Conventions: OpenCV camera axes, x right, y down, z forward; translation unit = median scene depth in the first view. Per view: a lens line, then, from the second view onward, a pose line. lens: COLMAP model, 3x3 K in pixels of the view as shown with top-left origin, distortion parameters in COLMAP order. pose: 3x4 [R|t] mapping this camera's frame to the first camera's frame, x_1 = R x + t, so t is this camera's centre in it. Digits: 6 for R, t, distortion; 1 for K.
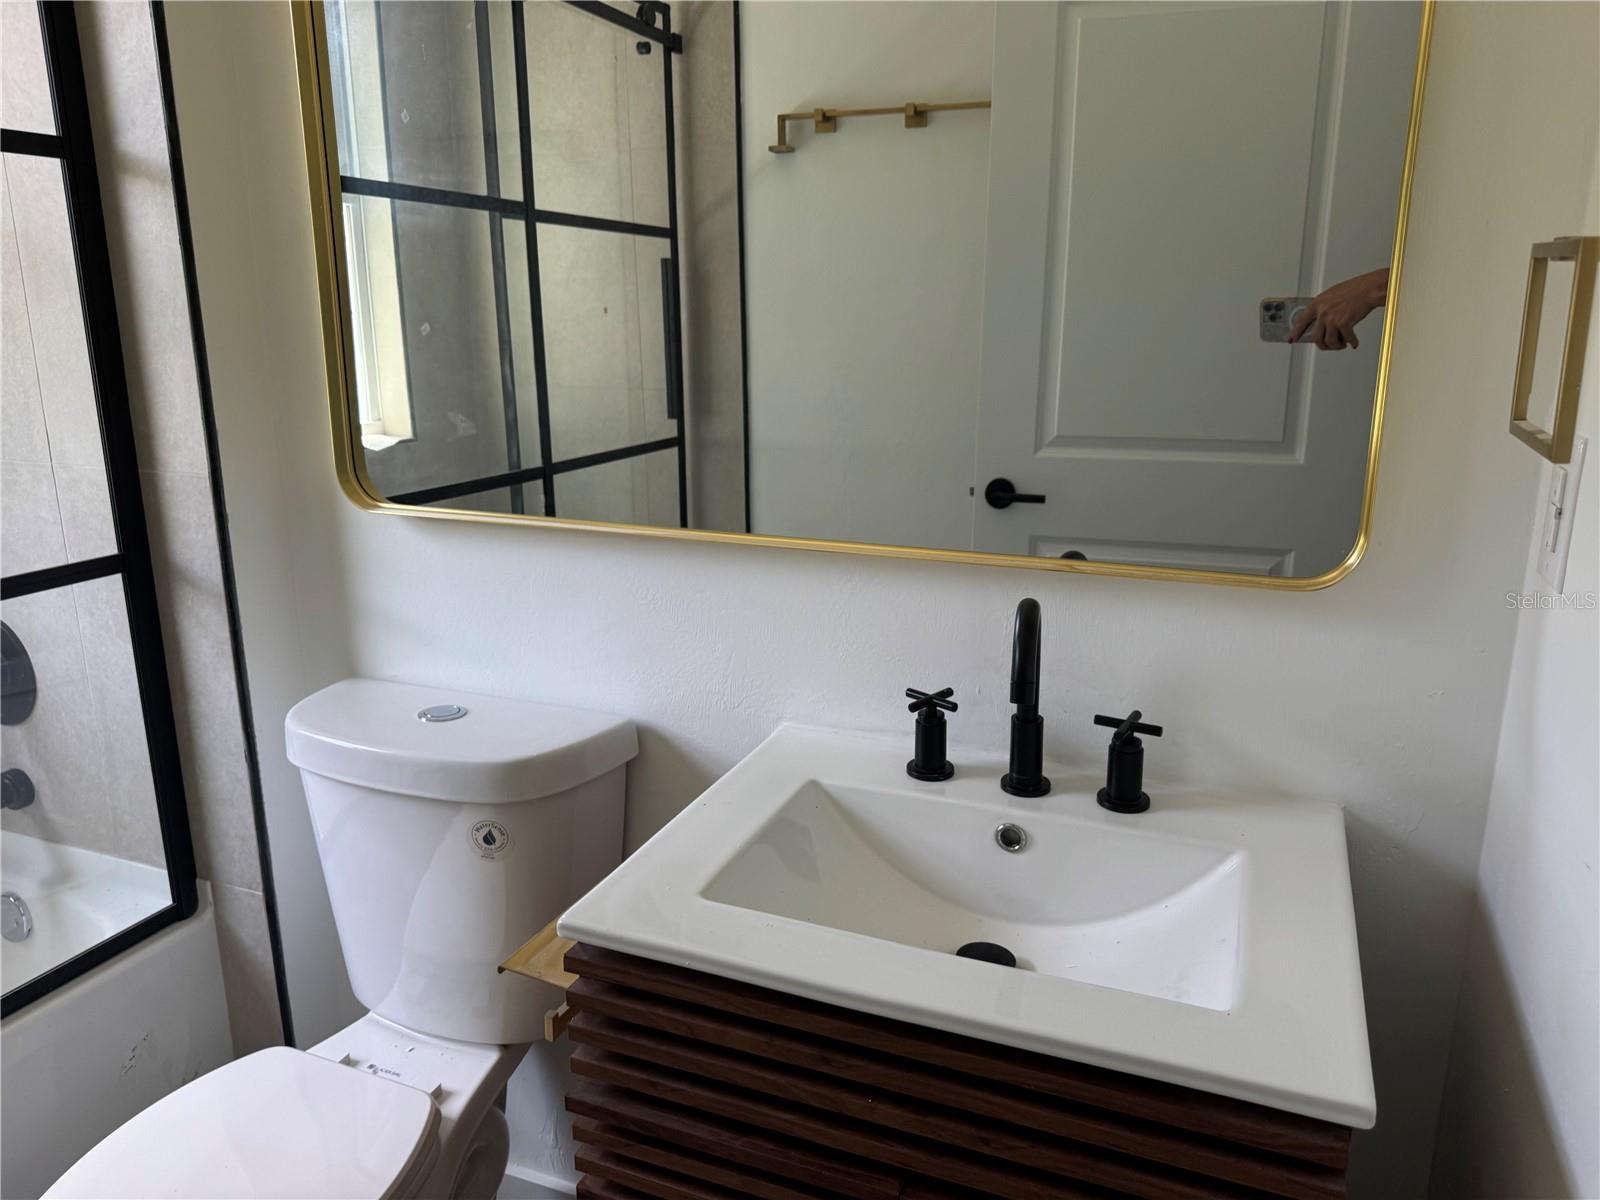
lens RADIAL K [[1122.1, 0, 796.4], [0, 1122.1, 598.4], [0, 0, 1]] dist [-0.022699, 0.001346]
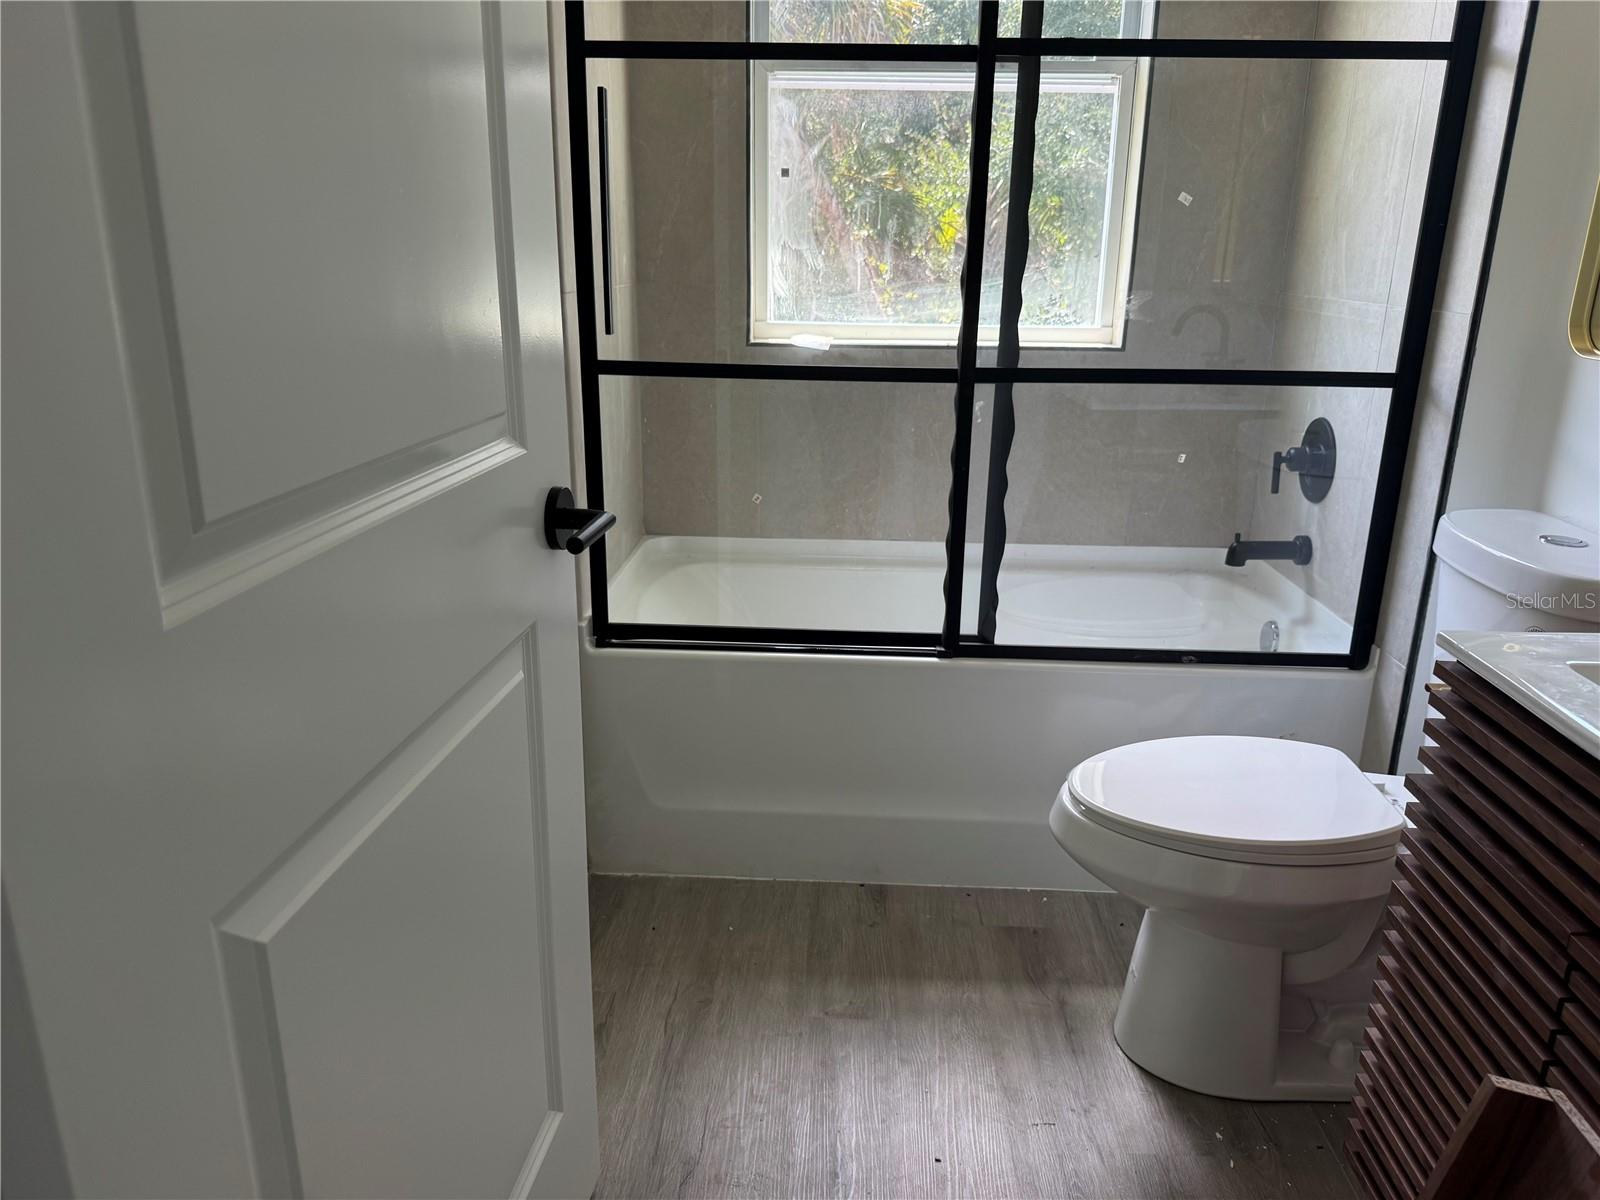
lens RADIAL K [[1122.1, 0, 800.9], [0, 1122.1, 599.8], [0, 0, 1]] dist [-0.022699, 0.001346]
pose [[0.332302, 0.291899, -0.896867, 0.375282], [-0.238227, 0.946048, 0.219639, 0.084408], [0.912592, 0.140672, 0.383911, -0.084186]]
